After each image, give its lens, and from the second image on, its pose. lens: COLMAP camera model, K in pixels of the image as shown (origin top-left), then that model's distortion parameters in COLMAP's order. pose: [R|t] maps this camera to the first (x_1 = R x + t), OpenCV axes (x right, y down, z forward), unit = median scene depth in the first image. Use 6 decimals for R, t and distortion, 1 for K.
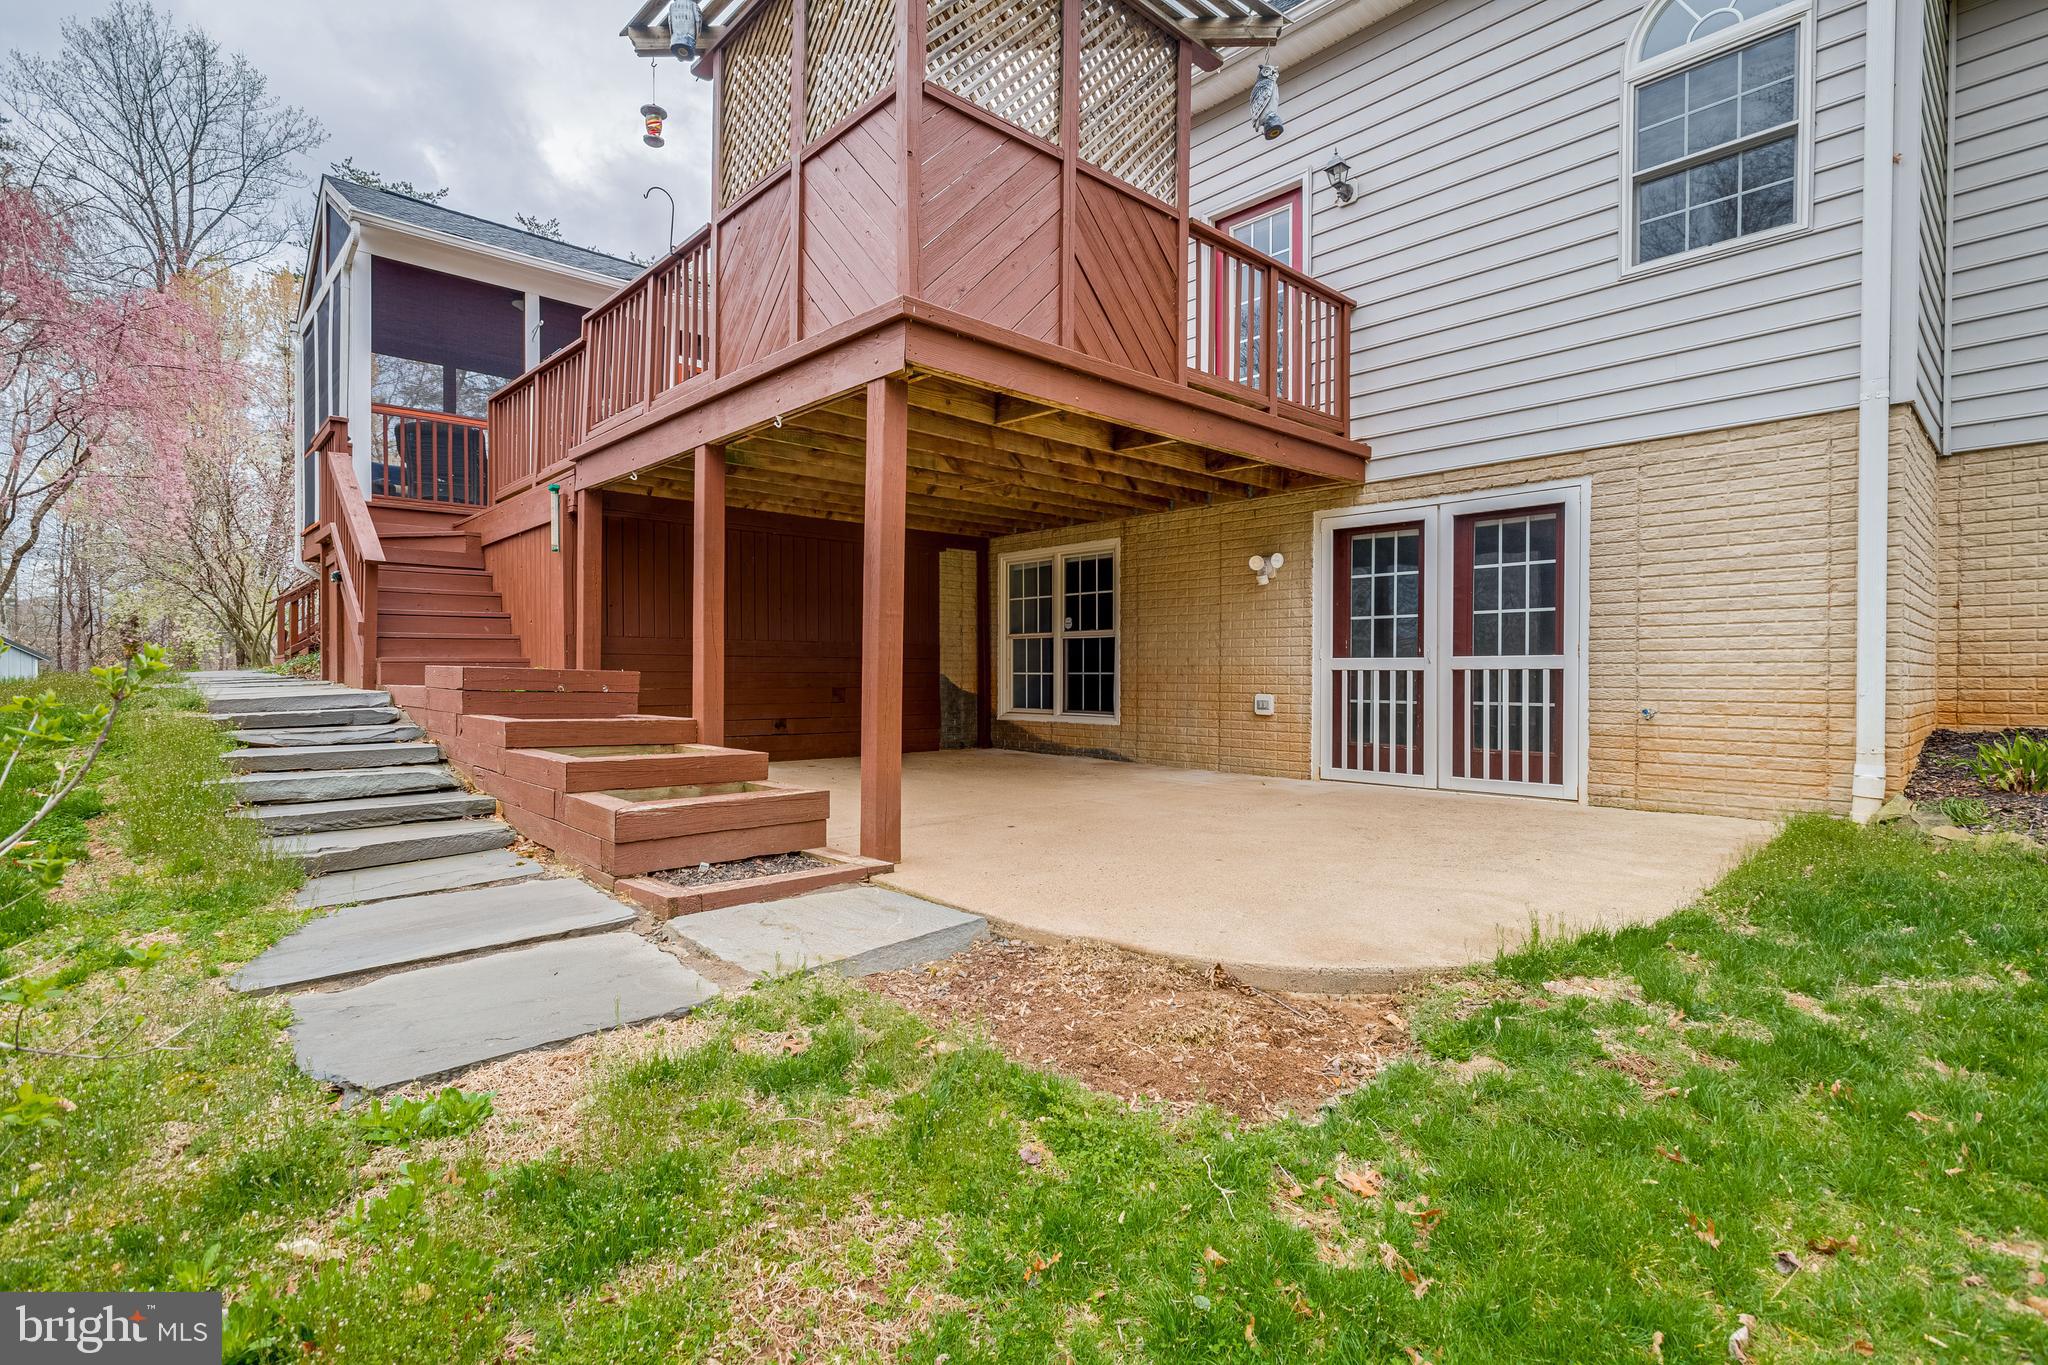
lens RADIAL K [[985.3, 0, 1022.2], [0, 985.3, 678.0], [0, 0, 1]] dist [-0.001838, 0.000921]
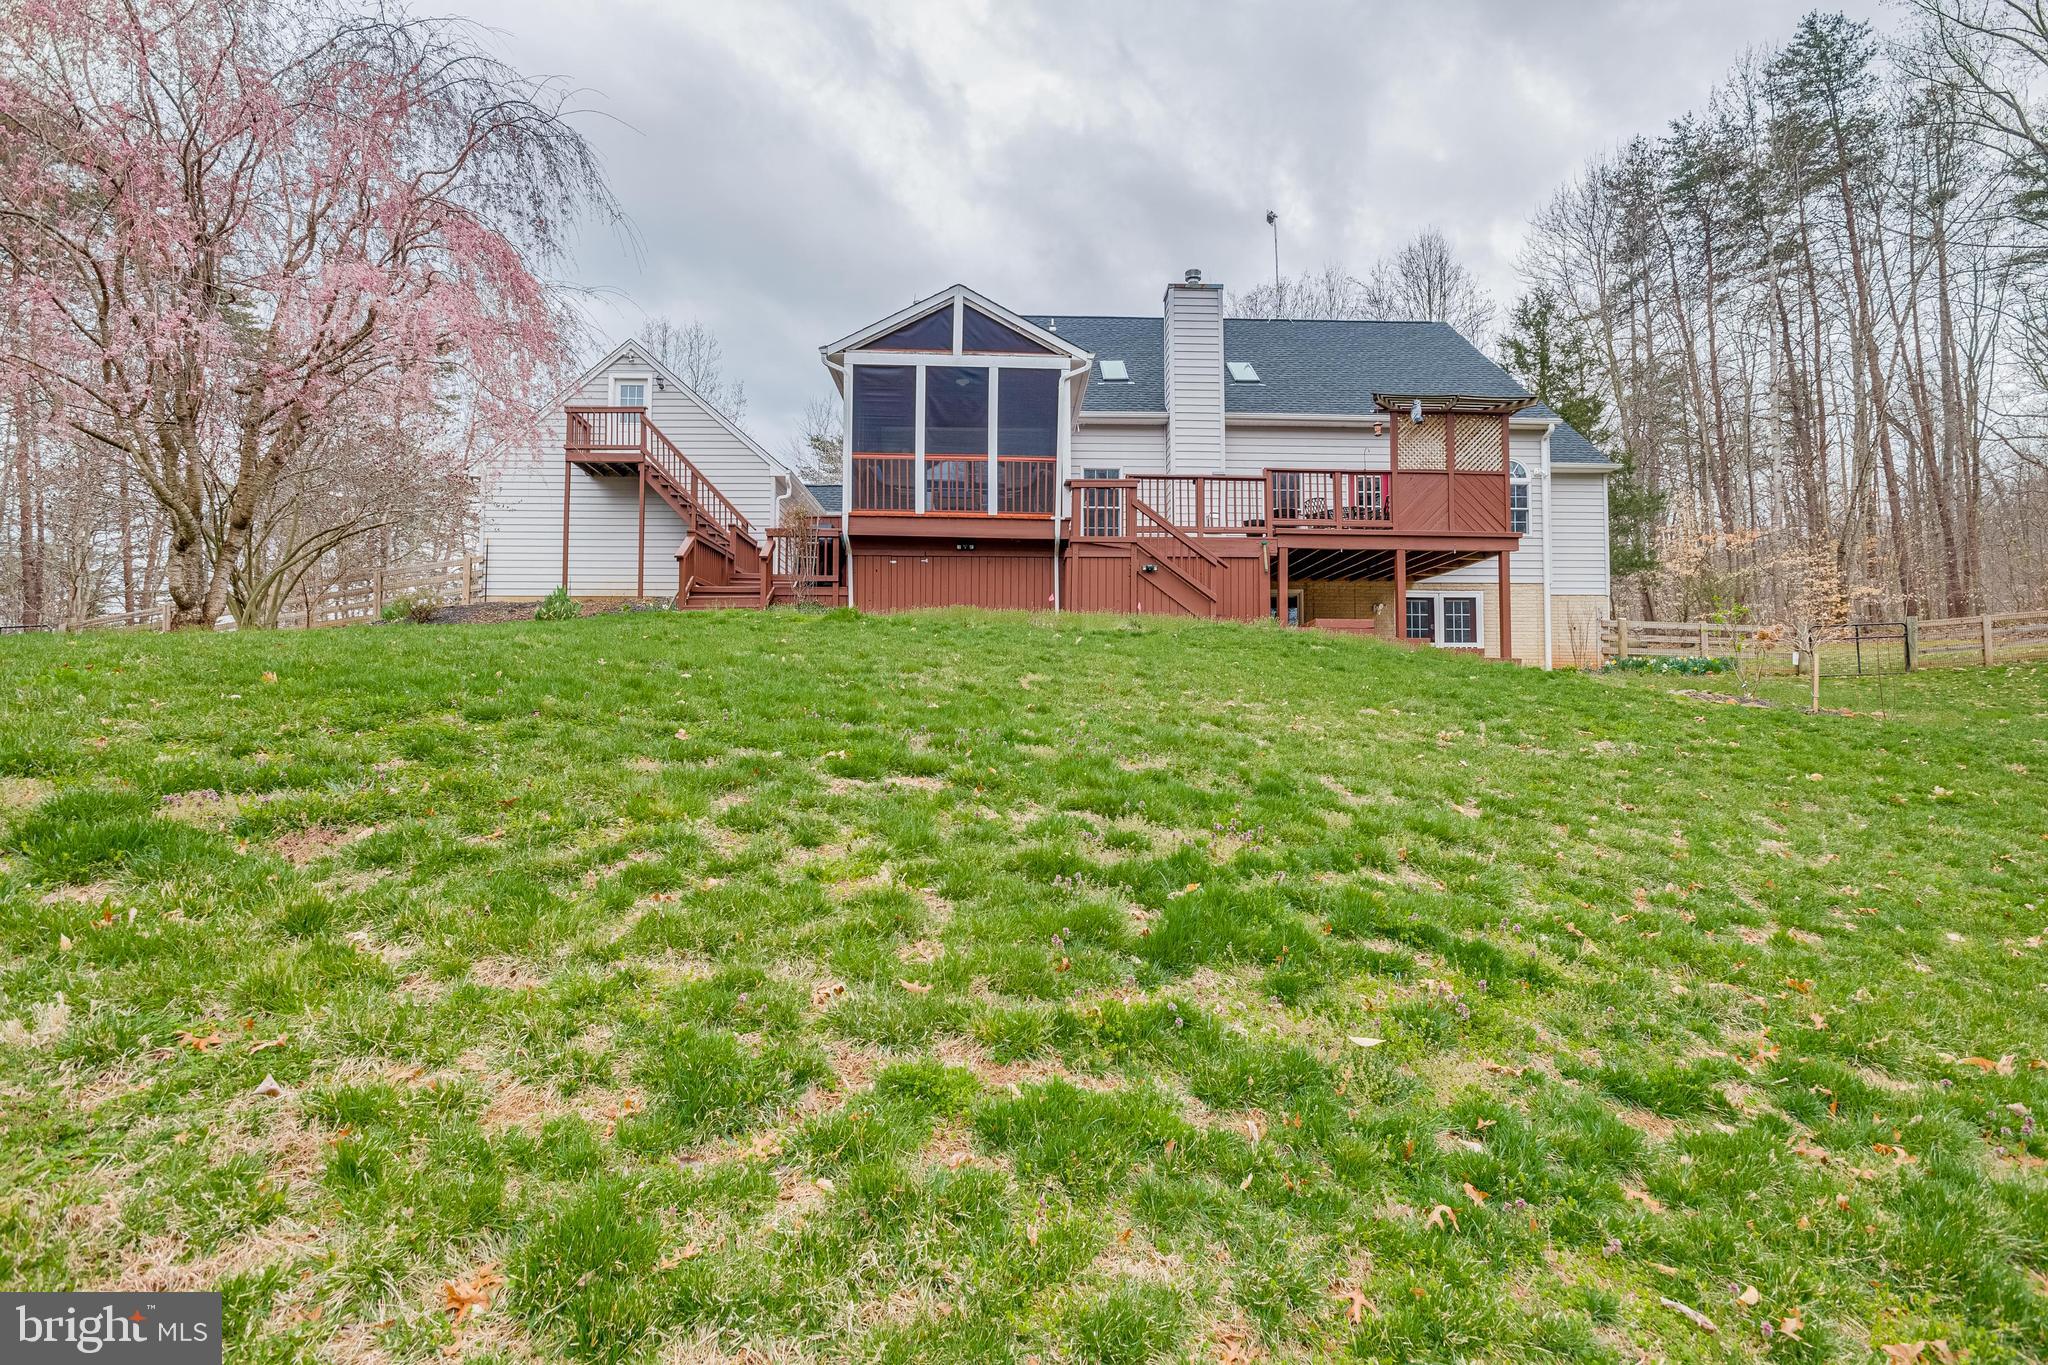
lens RADIAL K [[985.3, 0, 1022.6], [0, 985.3, 679.8], [0, 0, 1]] dist [-0.001838, 0.000921]
pose [[0.651576, 0.028608, 0.758044, -2.660478], [0.000249, 0.999281, -0.037926, 0.203434], [-0.758584, 0.024900, 0.651100, -0.003887]]
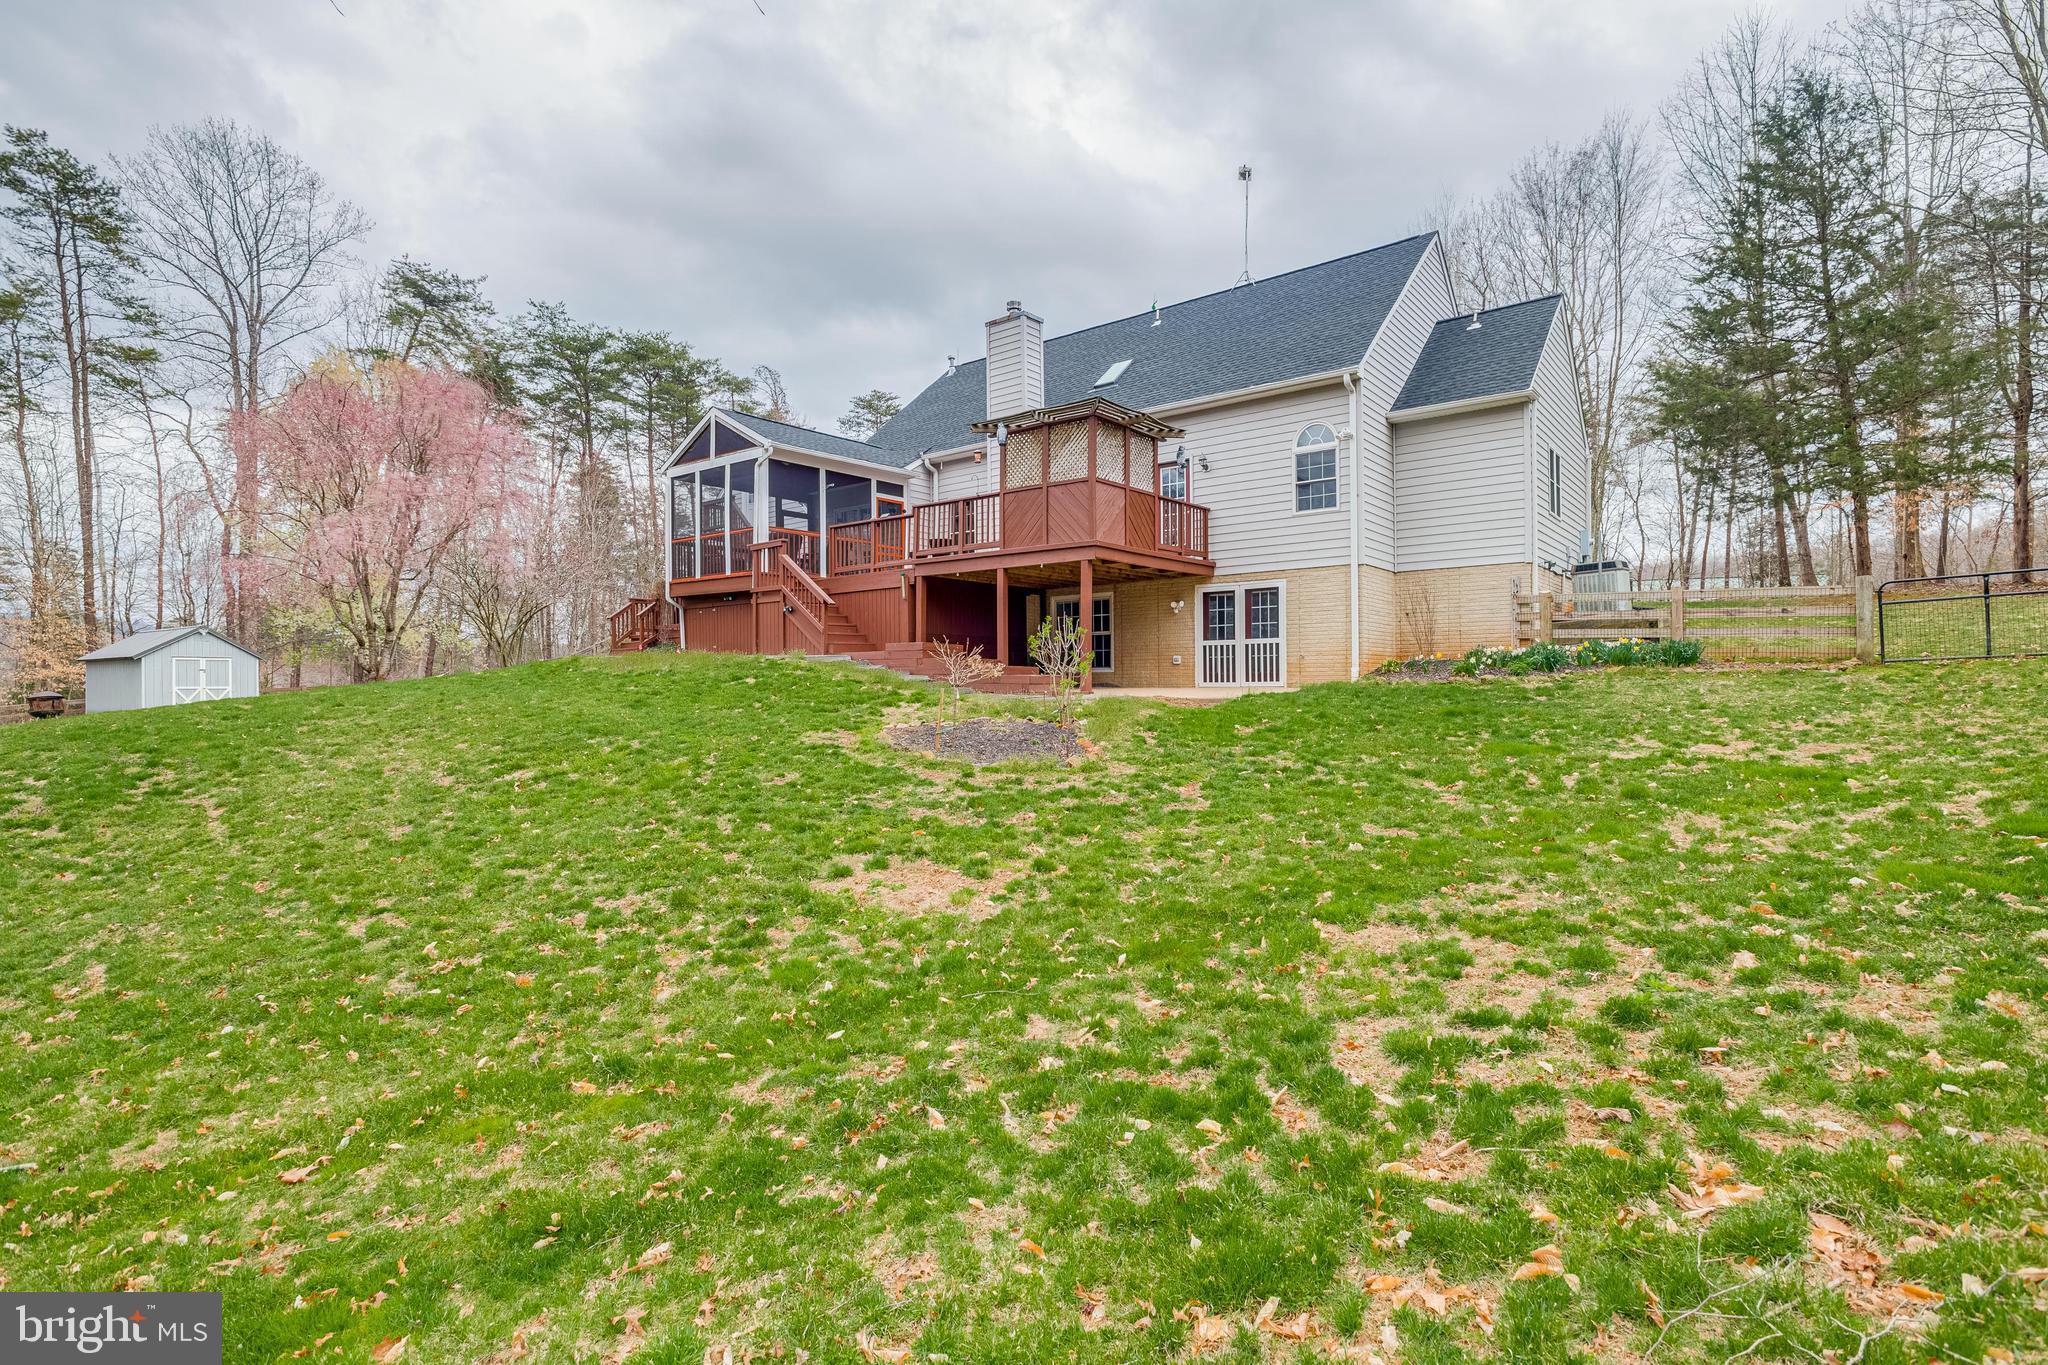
lens RADIAL K [[985.3, 0, 1028.3], [0, 985.3, 685.3], [0, 0, 1]] dist [-0.001838, 0.000921]
pose [[0.988644, -0.014913, 0.149534, -0.577851], [0.014798, 0.999889, 0.001884, 0.092196], [-0.149545, 0.000350, 0.988755, -1.633837]]
